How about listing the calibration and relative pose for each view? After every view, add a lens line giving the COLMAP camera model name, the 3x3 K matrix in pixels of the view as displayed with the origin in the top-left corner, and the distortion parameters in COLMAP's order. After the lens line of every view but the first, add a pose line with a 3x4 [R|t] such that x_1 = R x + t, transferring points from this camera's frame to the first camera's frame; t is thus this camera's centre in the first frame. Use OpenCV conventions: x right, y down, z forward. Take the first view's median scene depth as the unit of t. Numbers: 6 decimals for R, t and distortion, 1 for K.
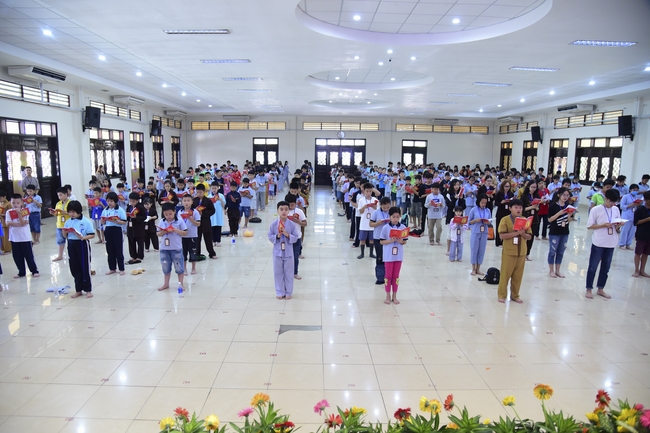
lens RADIAL K [[451.0, 0, 322.3], [0, 451.0, 220.3], [0, 0, 1]] dist [-0.114604, 0.062379]
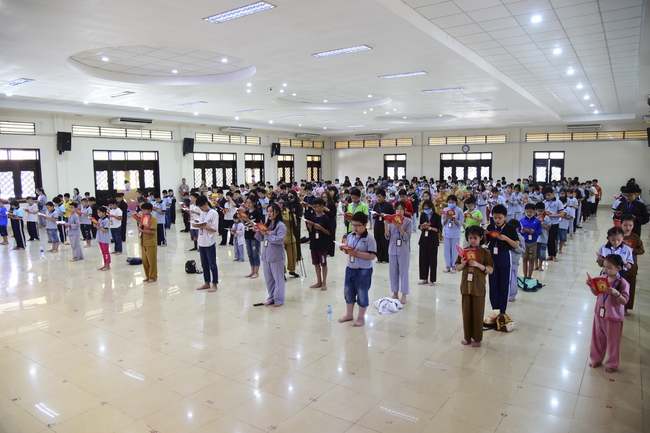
lens RADIAL K [[451.0, 0, 320.9], [0, 451.0, 217.4], [0, 0, 1]] dist [-0.114604, 0.062379]
pose [[0.809483, 0.044181, -0.585479, 0.490399], [-0.068494, 0.997462, -0.019430, -0.006164], [0.583135, 0.055830, 0.810455, 0.080843]]
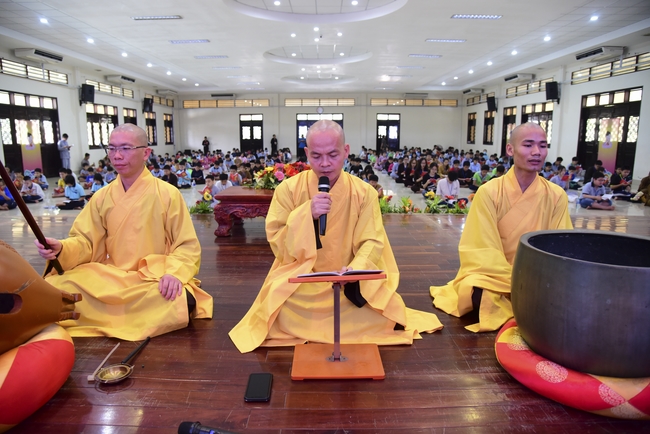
lens RADIAL K [[451.0, 0, 326.0], [0, 451.0, 212.1], [0, 0, 1]] dist [-0.114604, 0.062379]
pose [[0.999798, -0.015403, -0.012884, 0.091267], [0.015601, 0.999759, 0.015413, 0.055557], [0.012644, -0.015611, 0.999798, -0.122354]]
